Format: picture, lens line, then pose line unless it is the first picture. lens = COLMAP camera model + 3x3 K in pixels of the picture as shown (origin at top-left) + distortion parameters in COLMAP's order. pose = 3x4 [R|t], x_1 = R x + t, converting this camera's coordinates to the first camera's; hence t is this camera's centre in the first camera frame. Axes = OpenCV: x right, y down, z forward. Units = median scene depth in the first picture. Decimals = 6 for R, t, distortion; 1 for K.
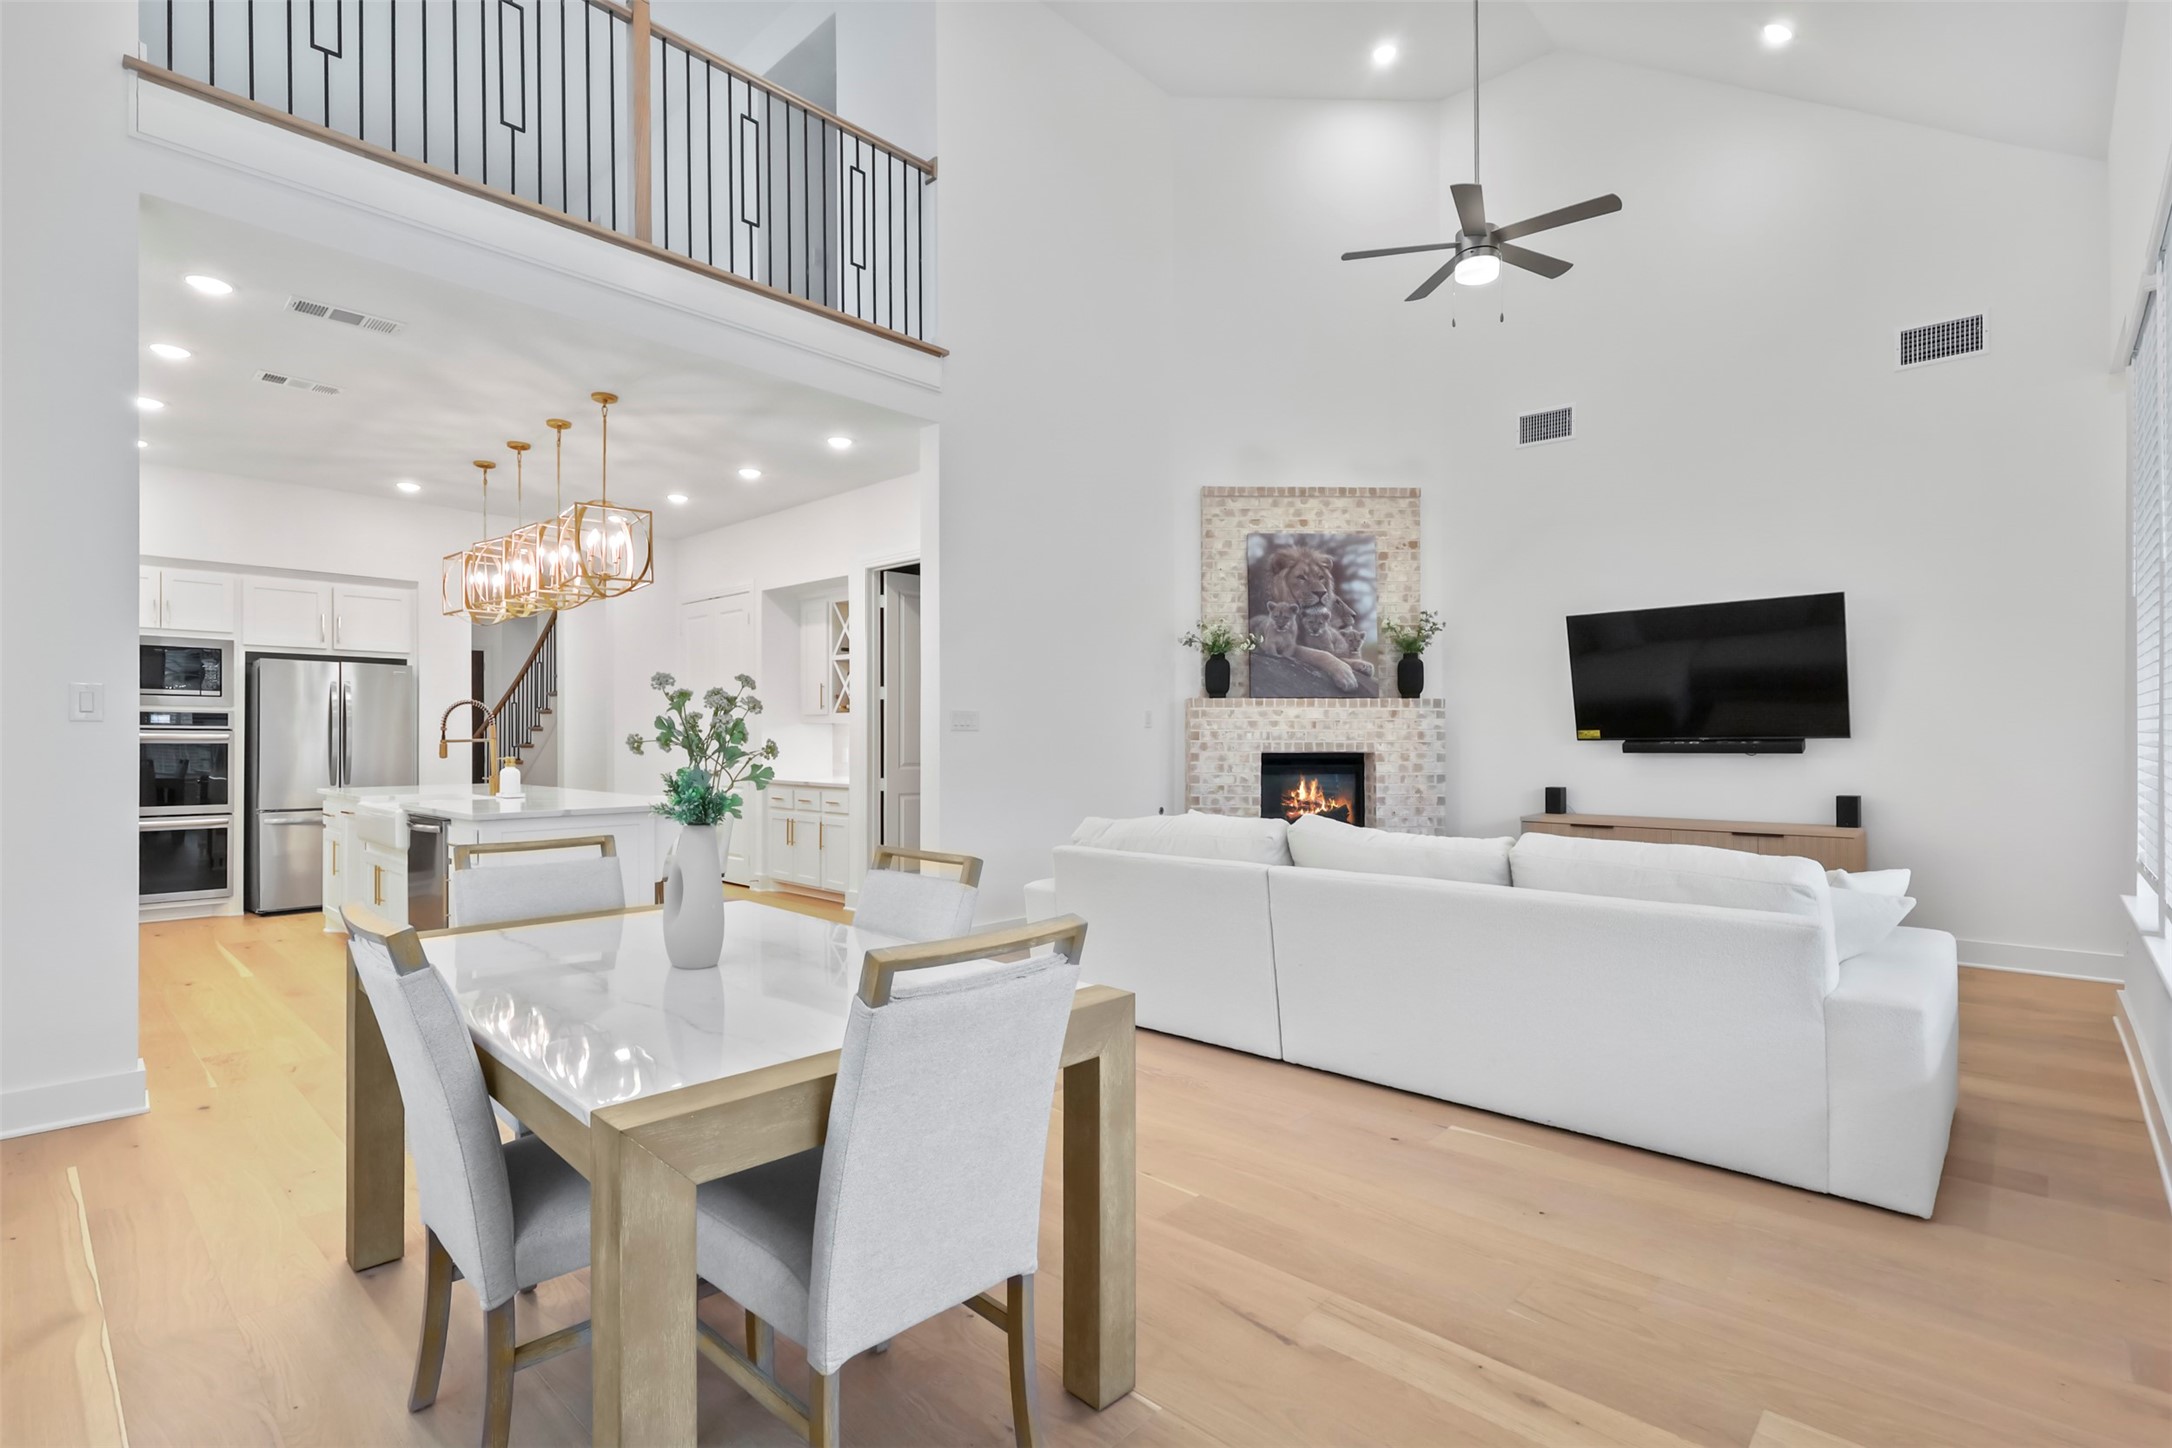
lens RADIAL K [[1023.7, 0, 1088.7], [0, 1023.7, 745.4], [0, 0, 1]] dist [0.000807, -0.000089]
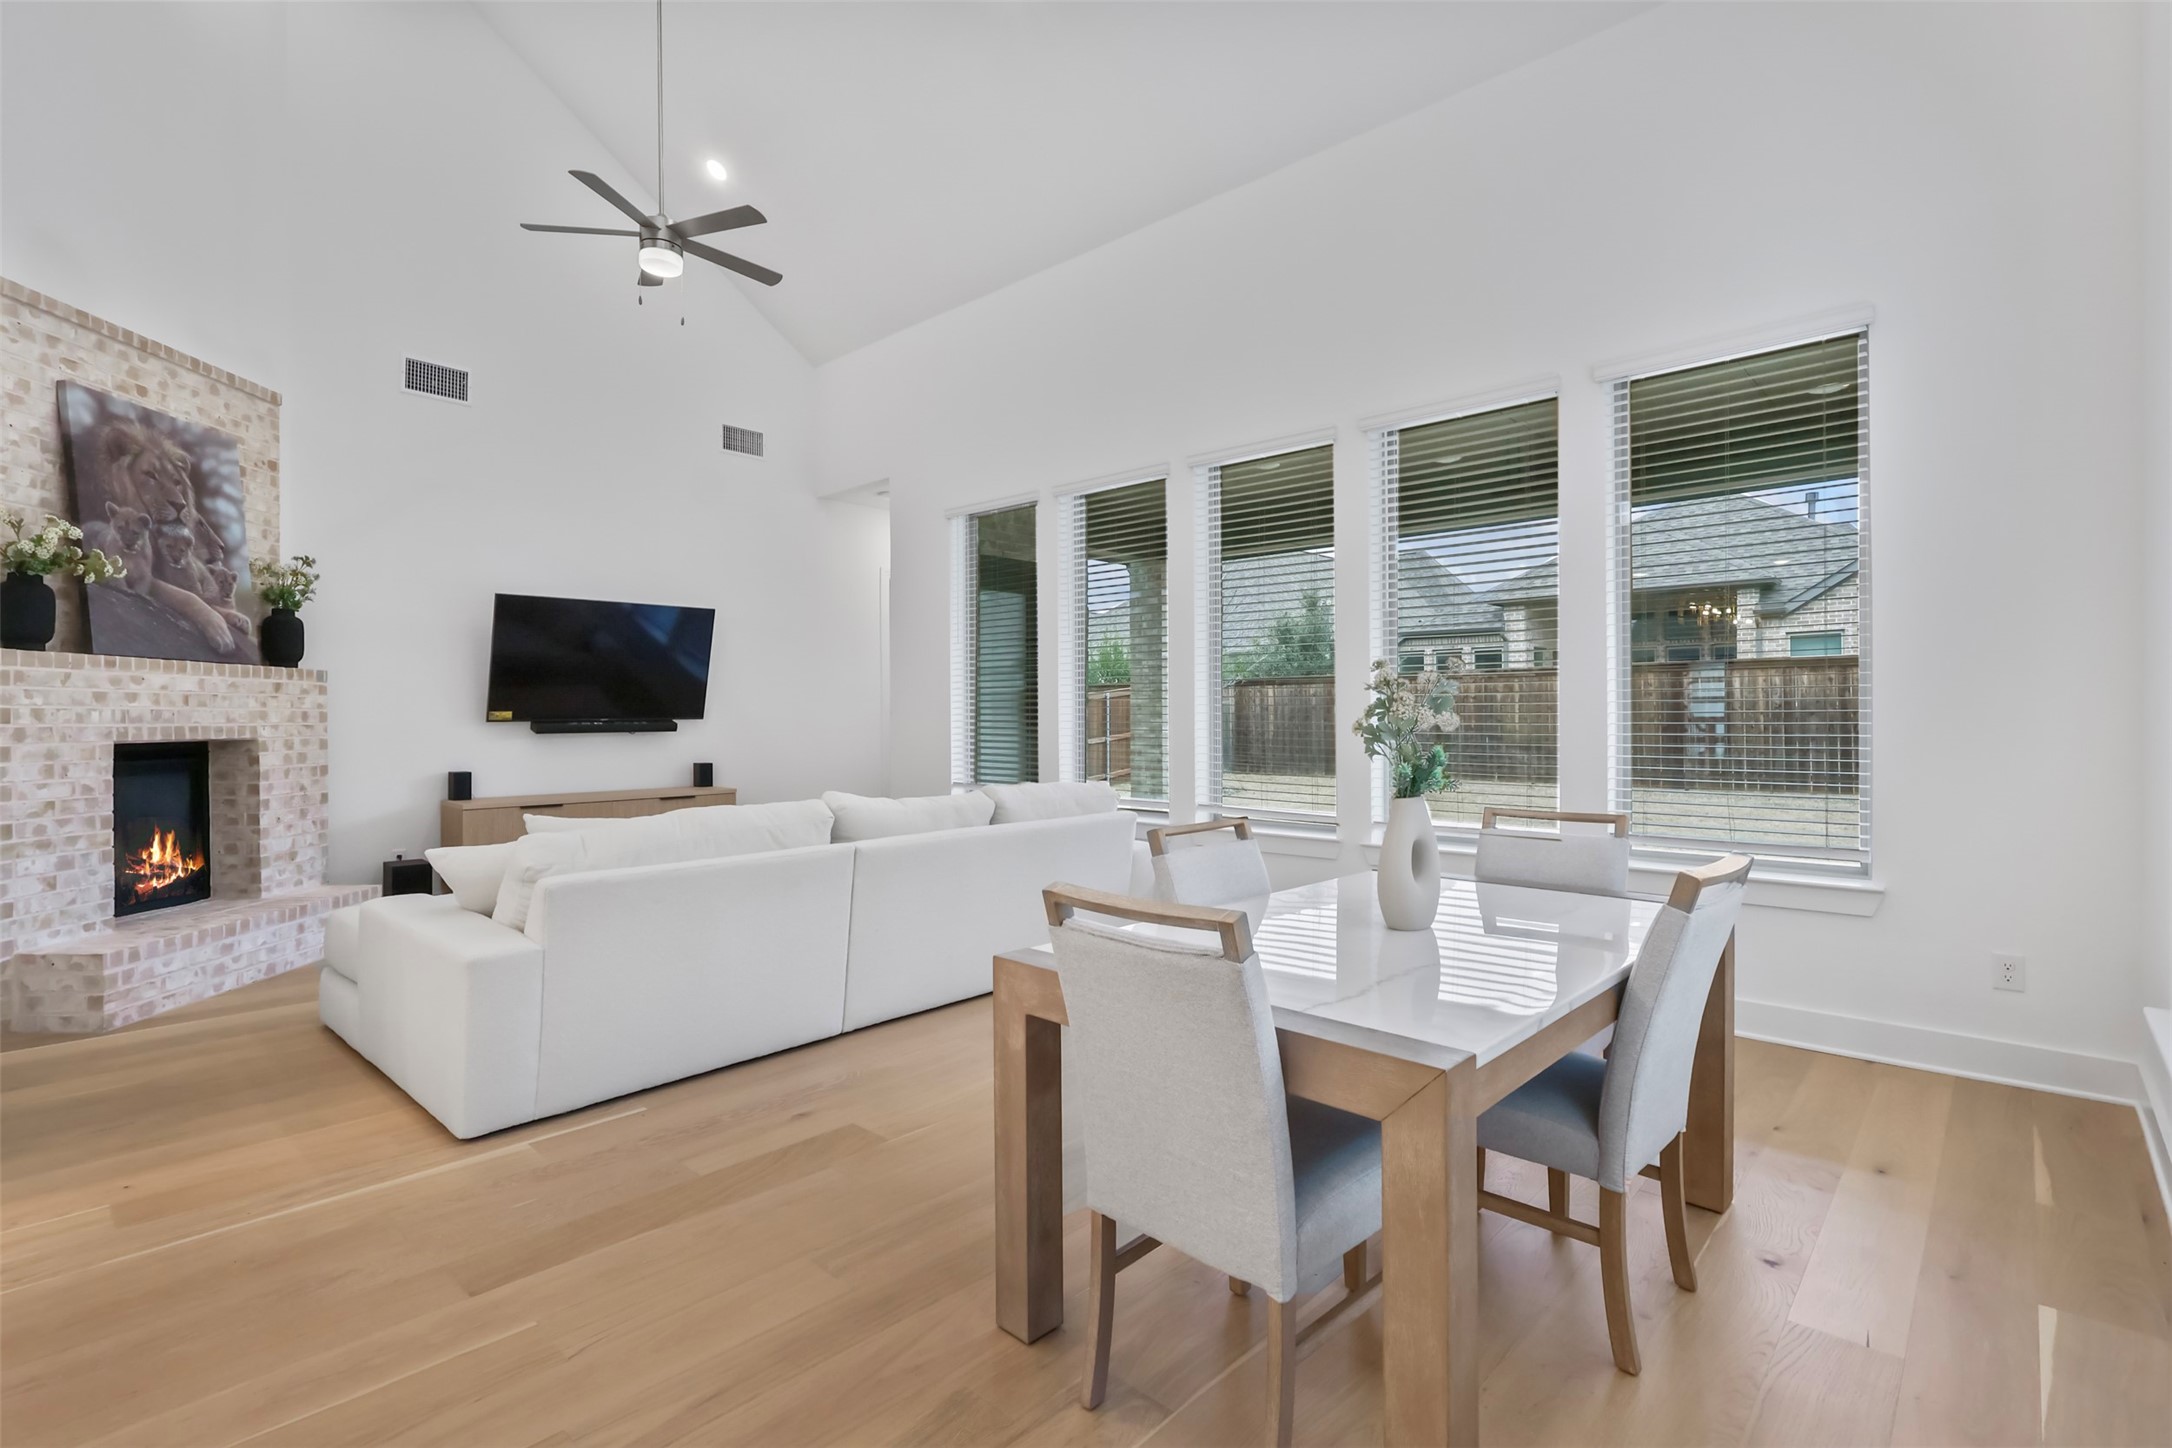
lens RADIAL K [[1007.8, 0, 1083.3], [0, 1007.8, 718.6], [0, 0, 1]] dist [0.001901, -0.001085]
pose [[0.000194, -0.000269, 1.000000, -0.440218], [0.008296, 0.999966, 0.000267, -0.003240], [-0.999966, 0.008296, 0.000197, 0.405023]]
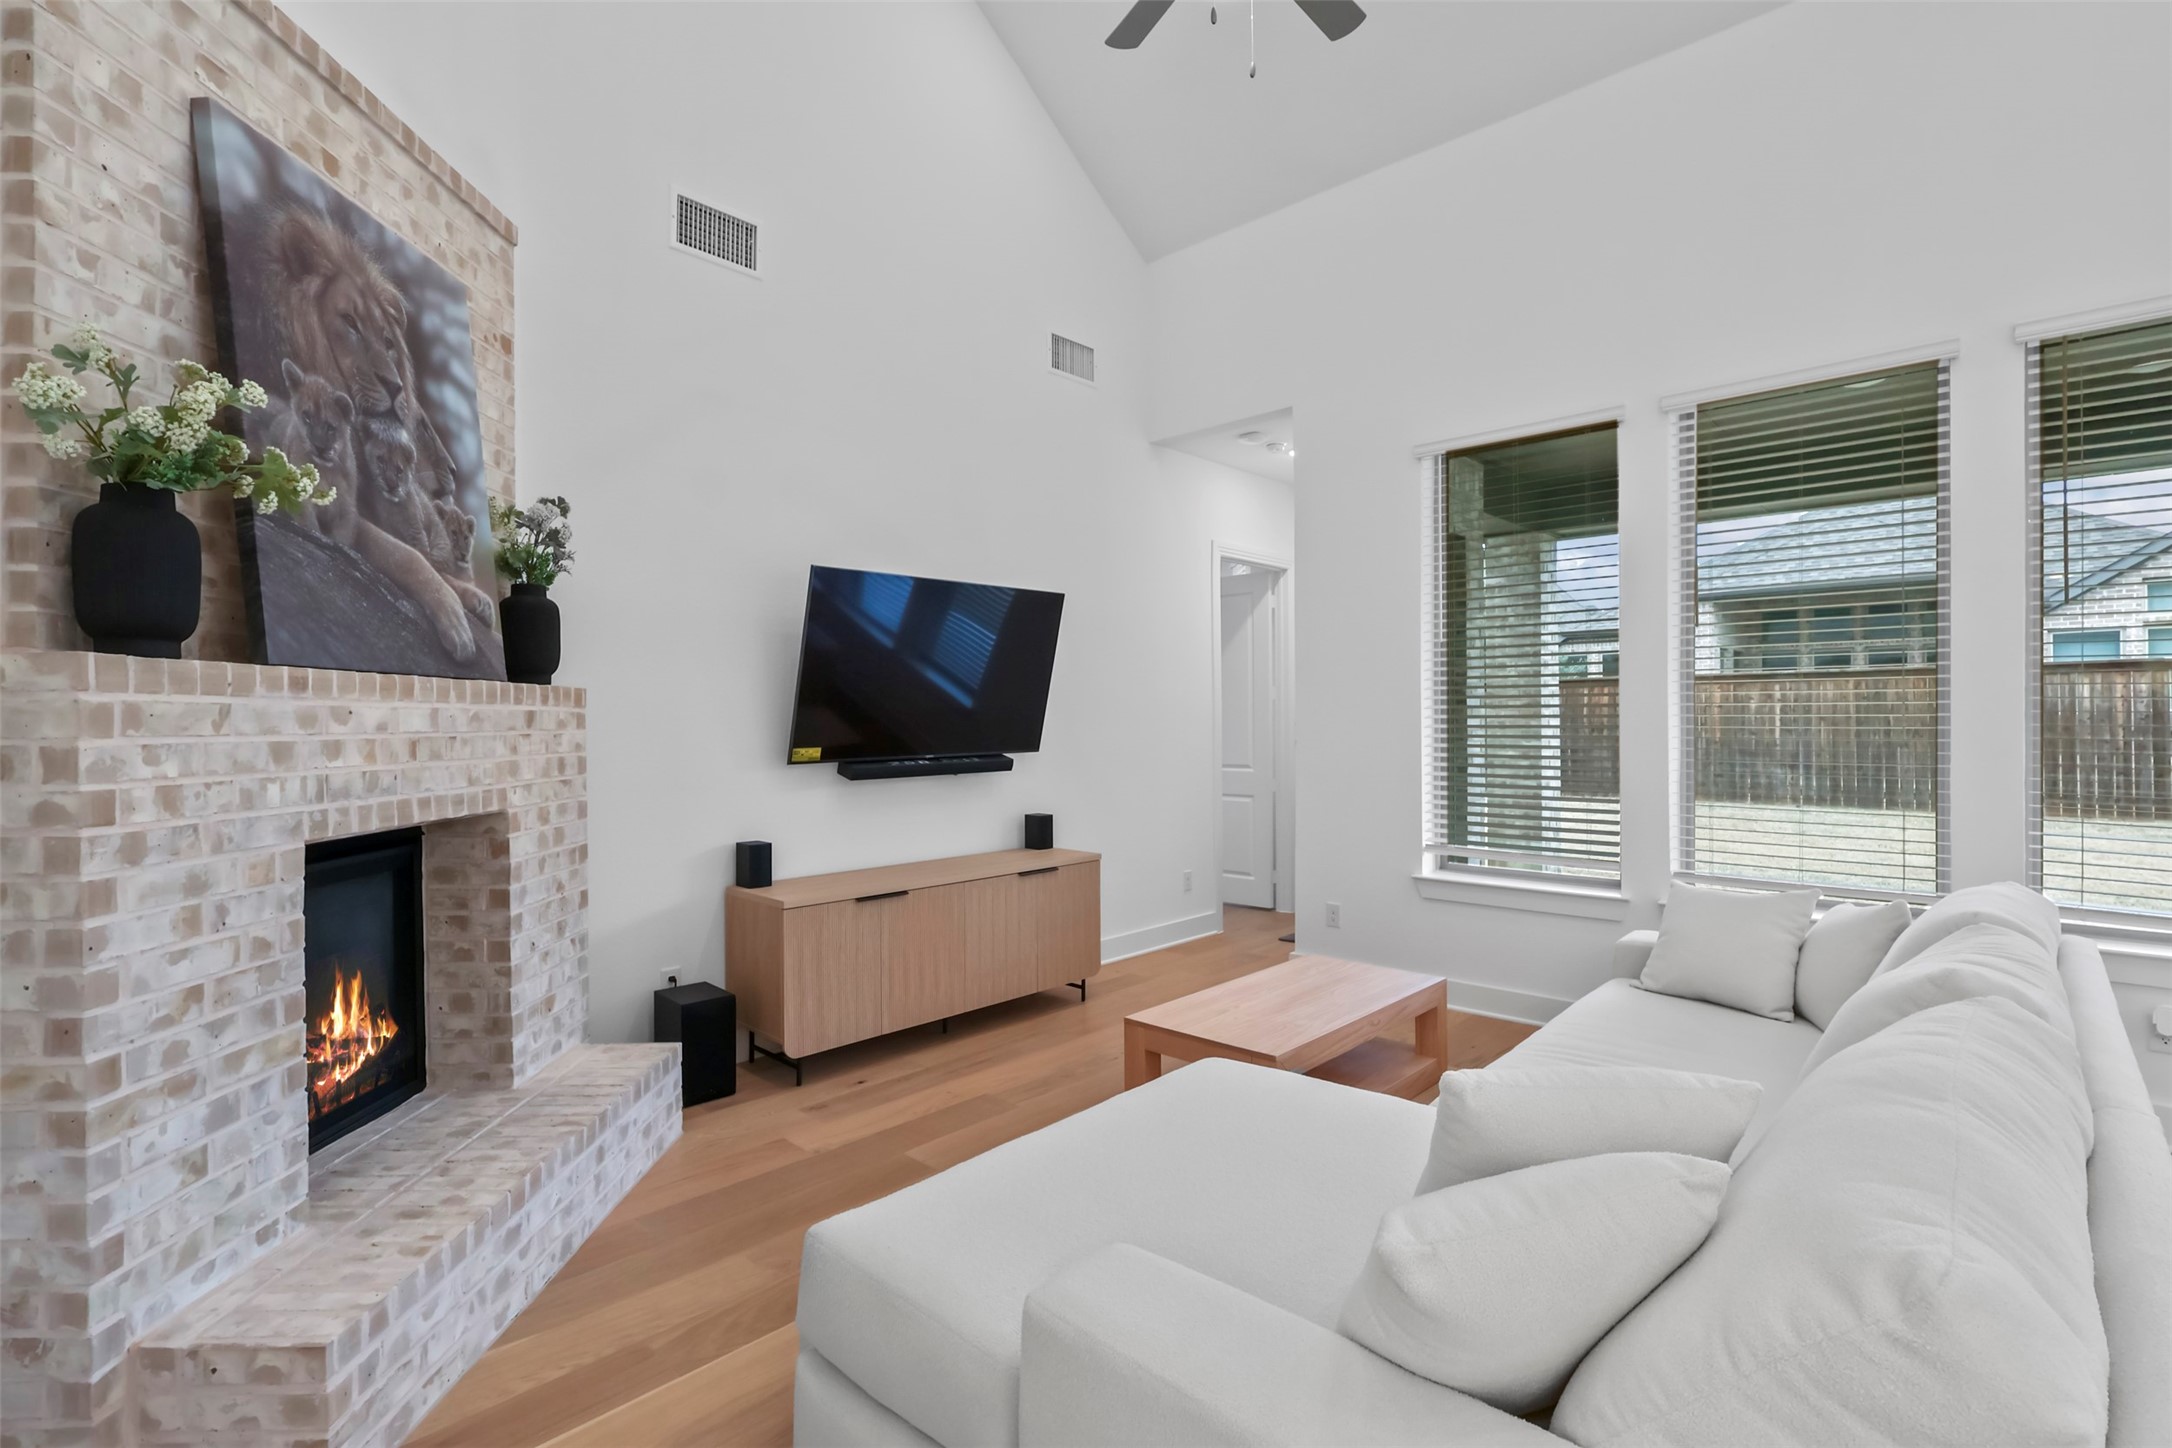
lens RADIAL K [[1011.5, 0, 1086.0], [0, 1011.5, 724.0], [0, 0, 1]] dist [-0.000862, -0.000071]
pose [[0.005481, -0.003381, 0.999979, -0.131721], [0.010961, 0.999934, 0.003320, -0.027346], [-0.999925, 0.010942, 0.005518, 0.755036]]
